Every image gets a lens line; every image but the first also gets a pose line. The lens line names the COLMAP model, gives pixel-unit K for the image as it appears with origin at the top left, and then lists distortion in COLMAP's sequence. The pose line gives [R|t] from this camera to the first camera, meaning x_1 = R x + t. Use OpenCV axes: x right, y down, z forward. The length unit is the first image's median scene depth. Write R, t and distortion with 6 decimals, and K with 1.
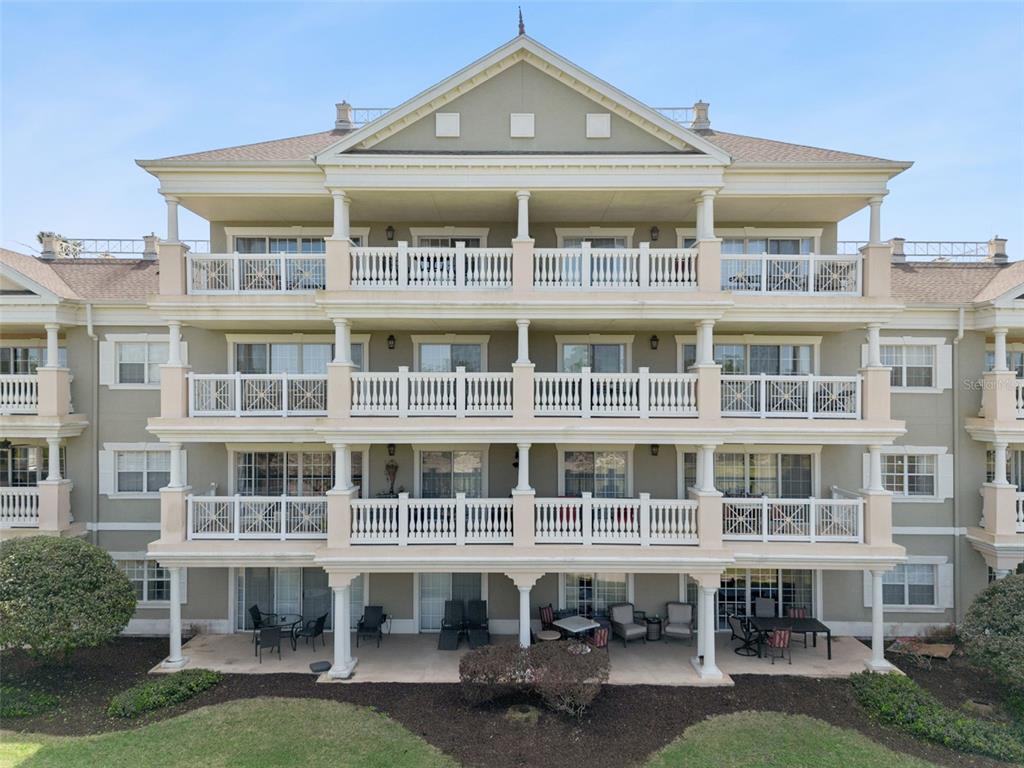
lens RADIAL K [[727.4, 0, 513.1], [0, 727.4, 414.3], [0, 0, 1]] dist [0.054429, -0.004174]
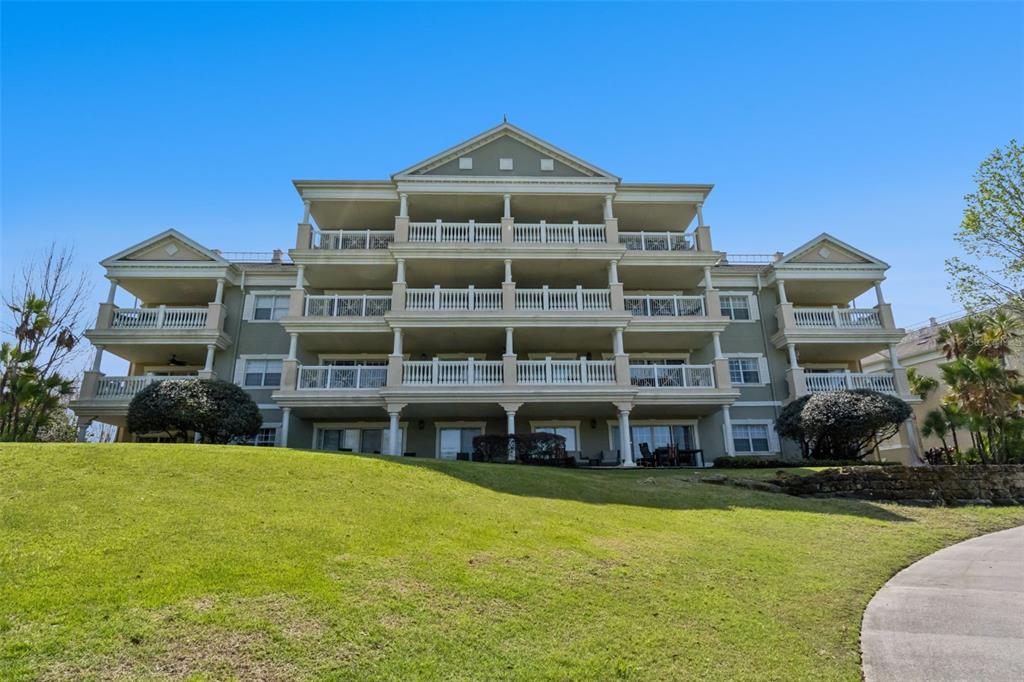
lens RADIAL K [[574.2, 0, 516.6], [0, 574.2, 341.1], [0, 0, 1]] dist [0.000640, -0.000503]
pose [[0.998412, -0.001508, 0.056310, -0.041804], [0.018084, 0.955312, -0.295047, 0.444261], [-0.053349, 0.295596, 0.953822, -0.236349]]
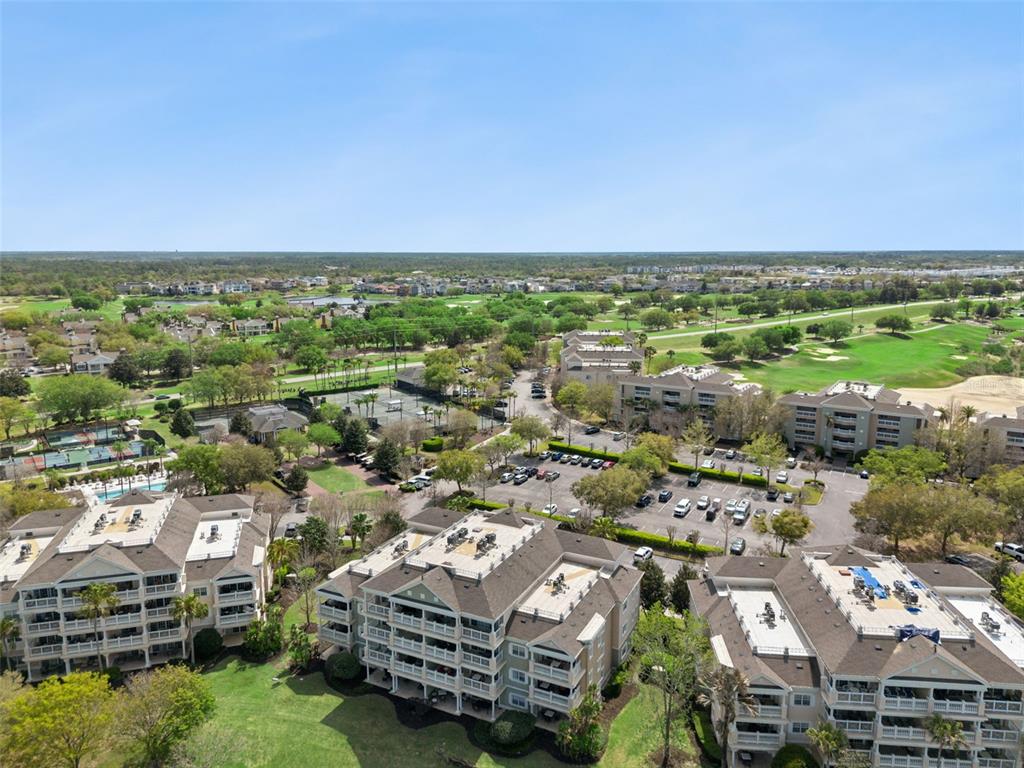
lens RADIAL K [[723.2, 0, 508.5], [0, 723.2, 387.6], [0, 0, 1]] dist [0.060397, -0.056643]
pose [[0.898061, 0.080712, -0.432404, 2.411980], [-0.001816, 0.983693, 0.179844, -2.539482], [0.439868, -0.160725, 0.883563, -2.668814]]
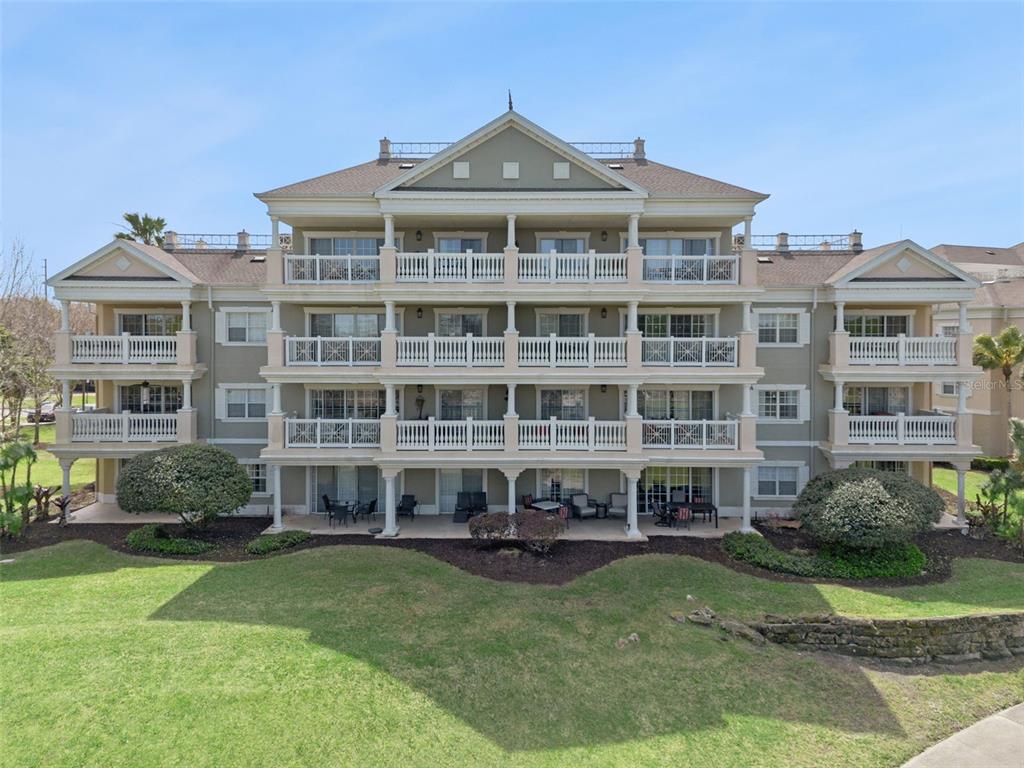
lens RADIAL K [[730.3, 0, 508.2], [0, 730.3, 365.0], [0, 0, 1]] dist [0.061225, -0.042277]
pose [[0.999996, 0.000245, 0.002773, 0.003895], [-0.000309, 0.999735, 0.022999, -0.032223], [-0.002767, -0.022999, 0.999732, -0.492869]]
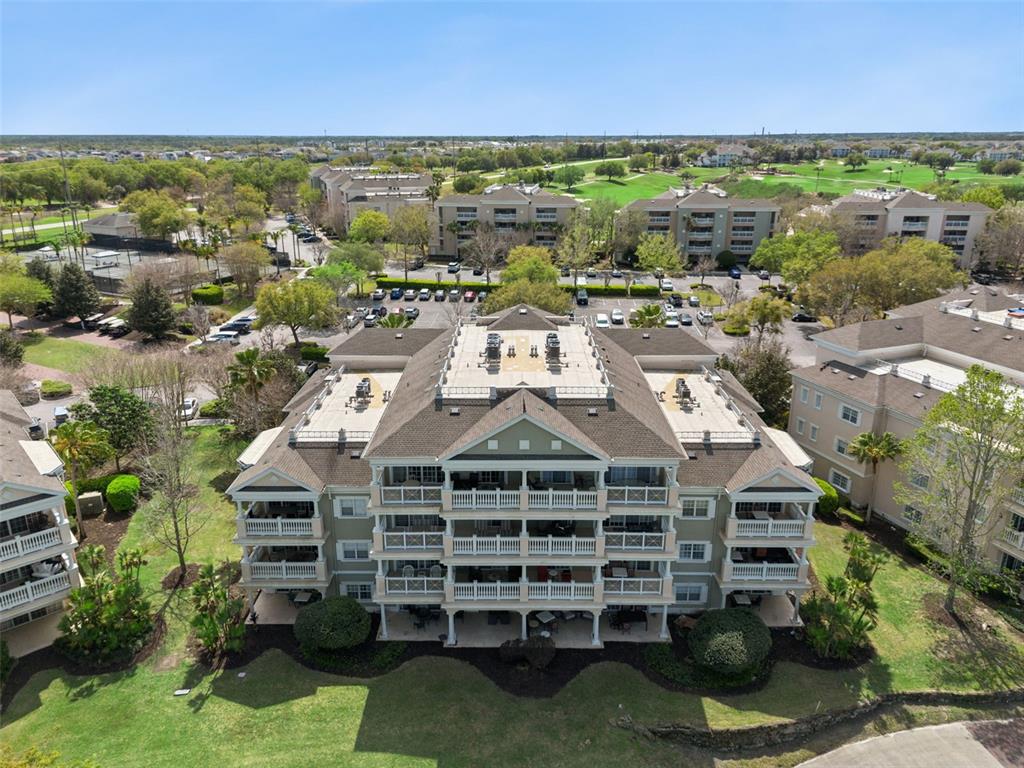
lens RADIAL K [[723.2, 0, 508.5], [0, 723.2, 387.6], [0, 0, 1]] dist [0.060397, -0.056643]
pose [[0.999998, -0.001595, -0.000831, -0.034177], [0.001777, 0.947969, 0.318358, -1.282246], [0.000280, -0.318359, 0.947970, -1.110681]]
